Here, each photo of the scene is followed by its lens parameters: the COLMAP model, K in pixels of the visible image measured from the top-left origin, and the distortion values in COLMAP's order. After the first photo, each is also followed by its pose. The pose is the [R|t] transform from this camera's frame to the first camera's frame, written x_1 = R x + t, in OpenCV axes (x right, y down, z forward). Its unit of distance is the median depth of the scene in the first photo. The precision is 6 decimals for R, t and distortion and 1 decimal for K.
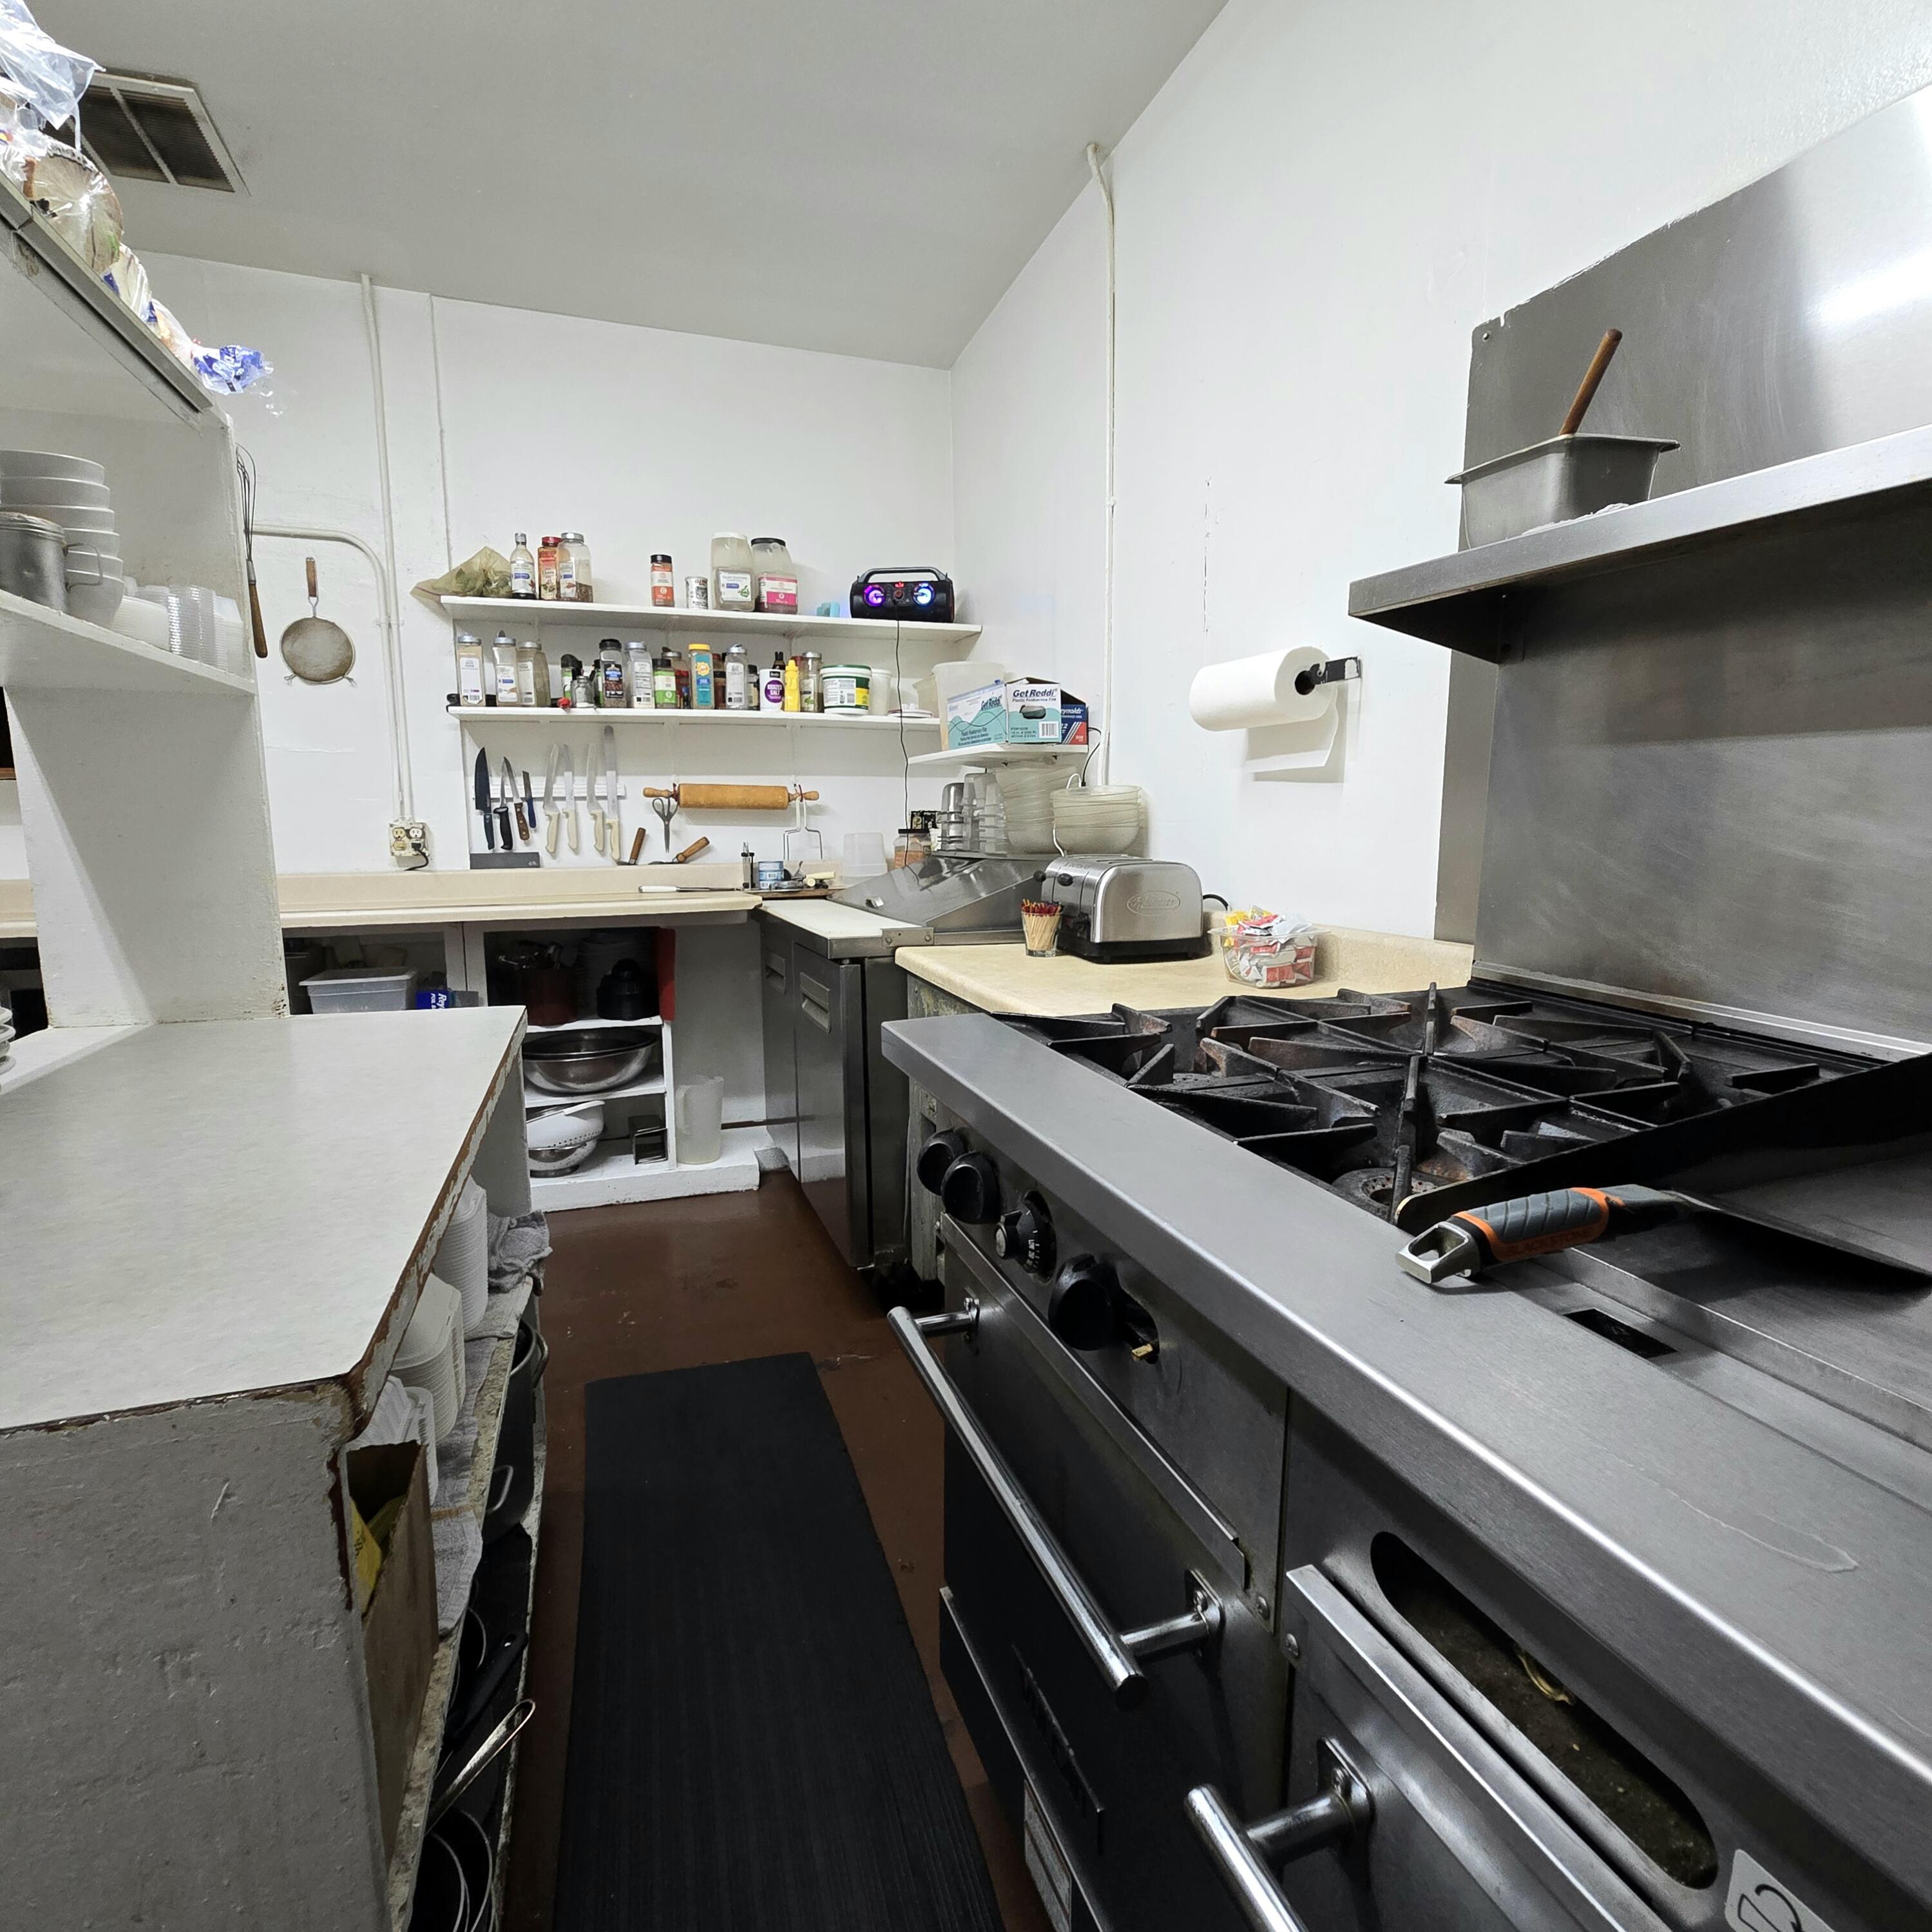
lens RADIAL K [[1049.6, 0, 966.0], [0, 1049.6, 966.0], [0, 0, 1]] dist [0.001629, 0.000396]
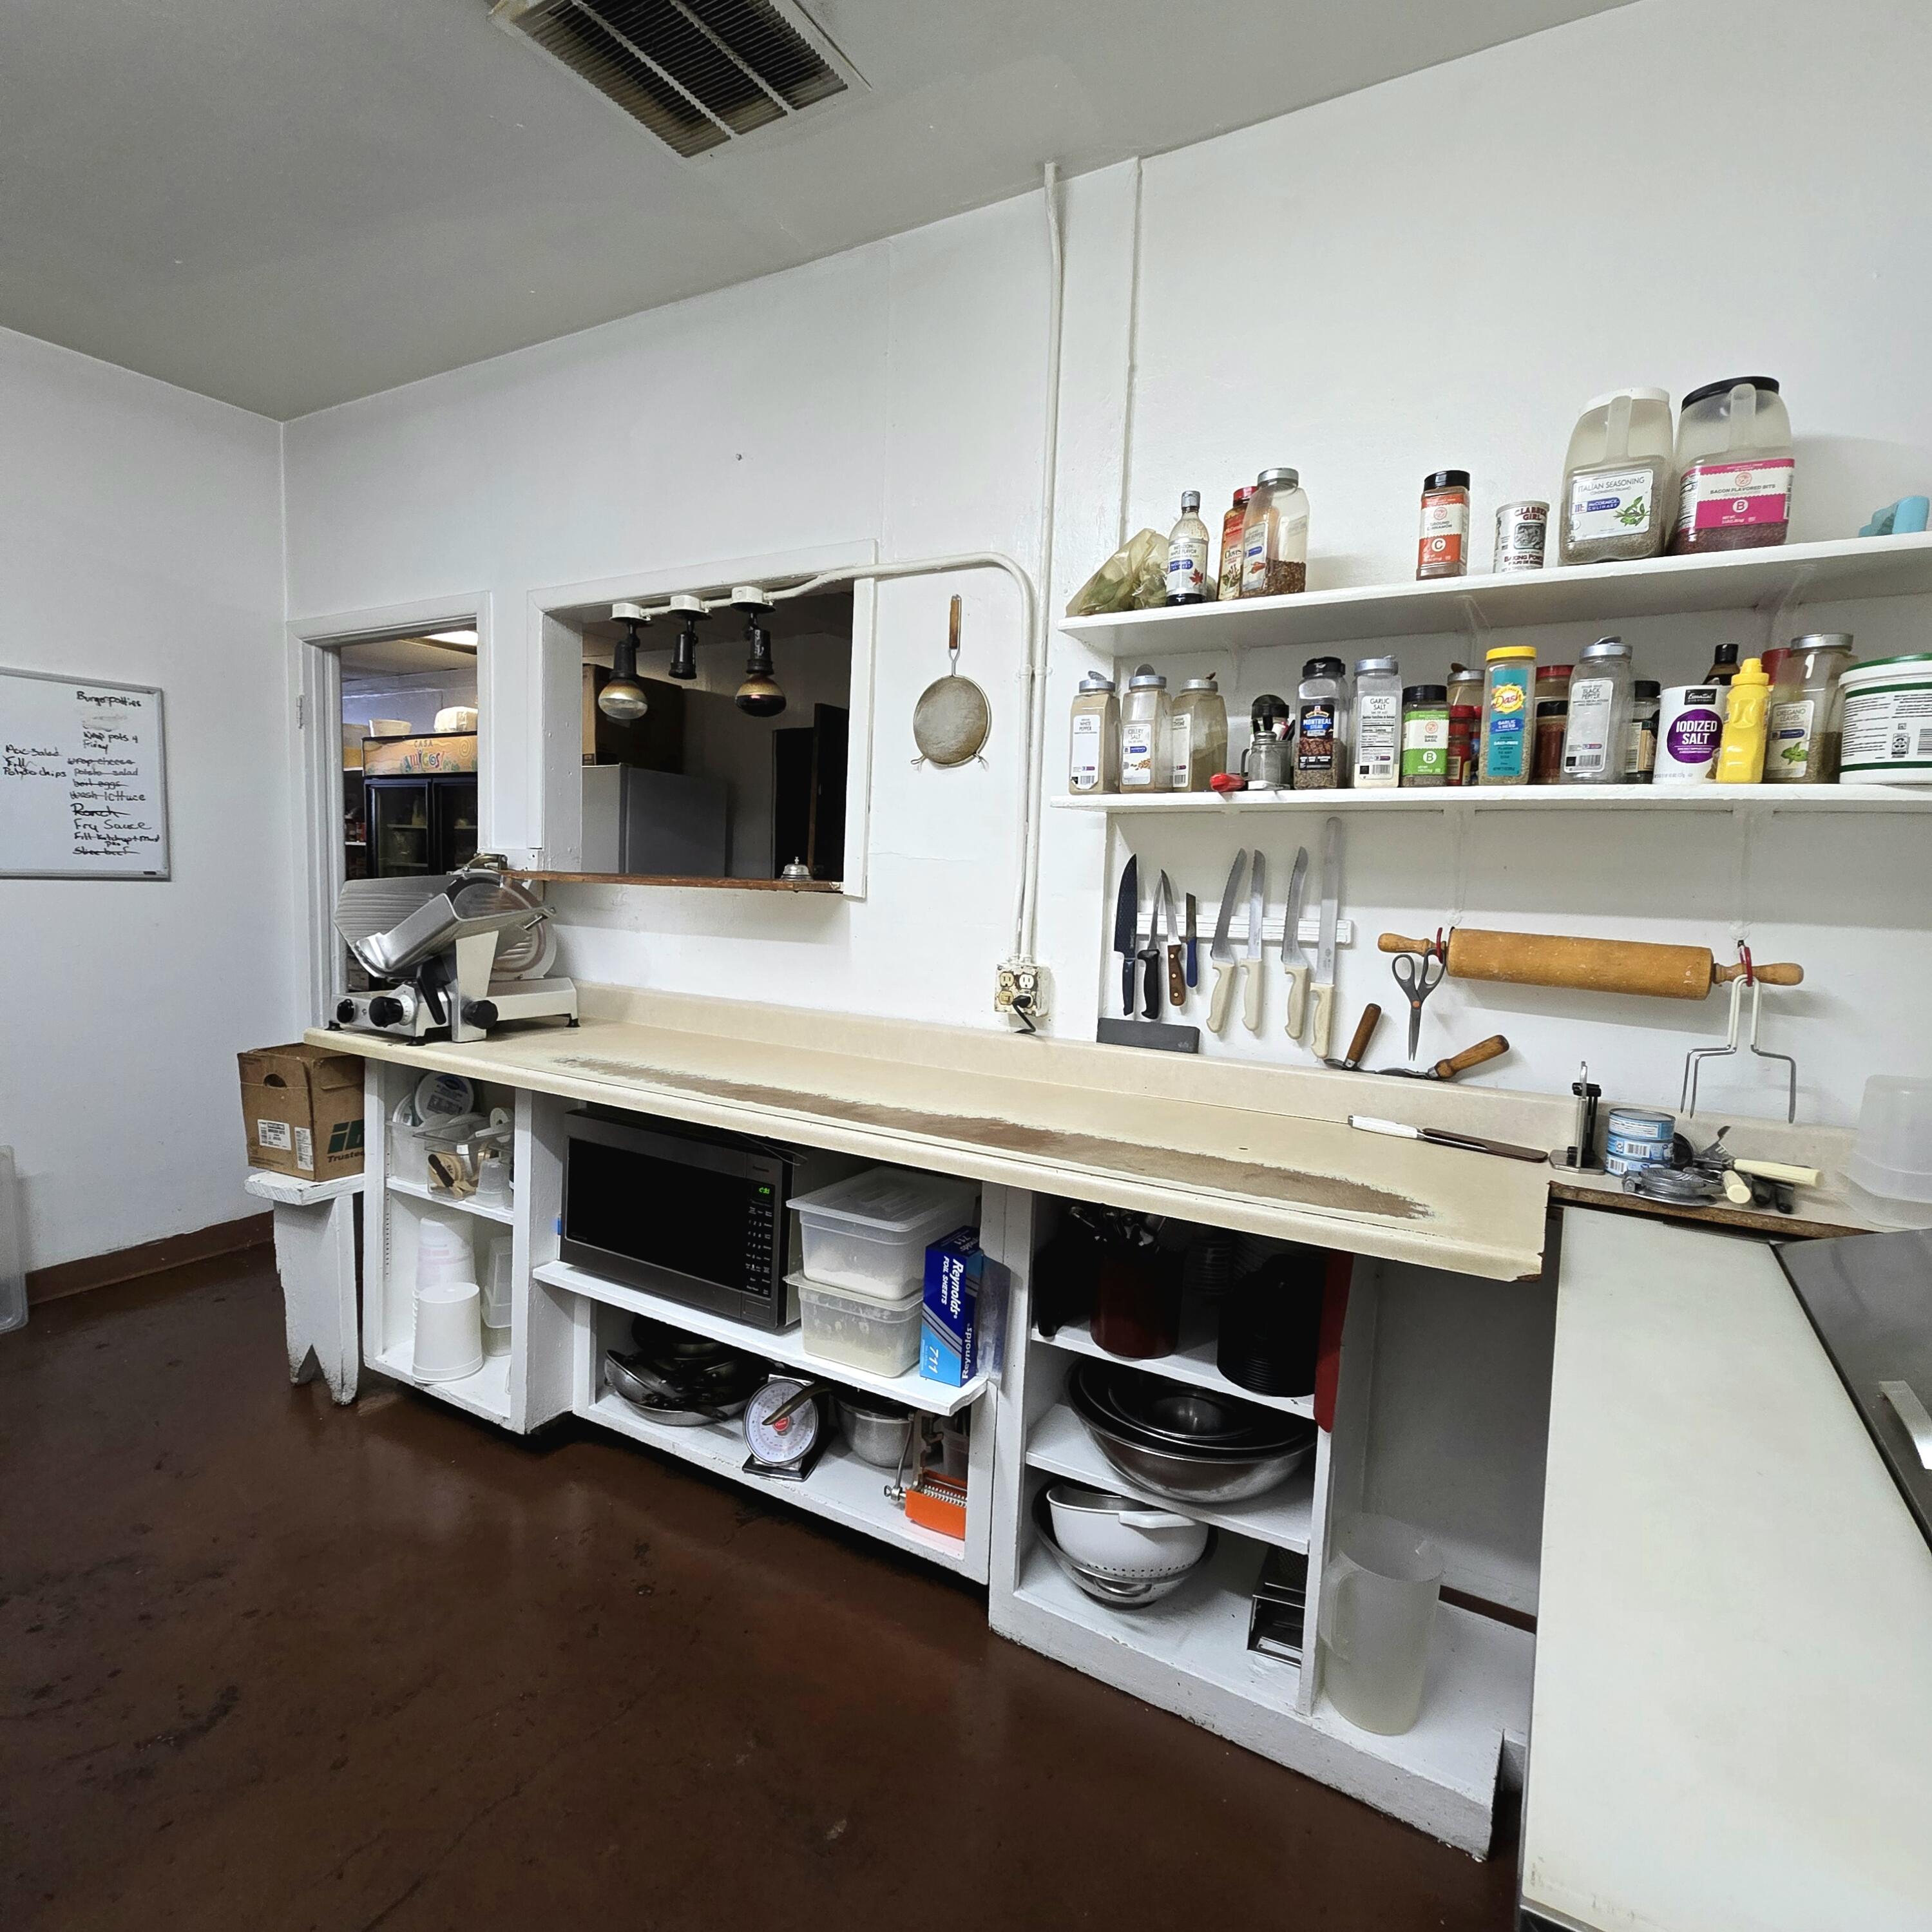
lens RADIAL K [[1050.6, 0, 965.0], [0, 1050.6, 961.0], [0, 0, 1]] dist [-0.003750, 0.000368]
pose [[0.651203, 0.097025, -0.752676, -0.046394], [-0.139257, 0.990230, 0.007164, -0.134449], [0.746018, 0.100151, 0.658352, 0.513043]]
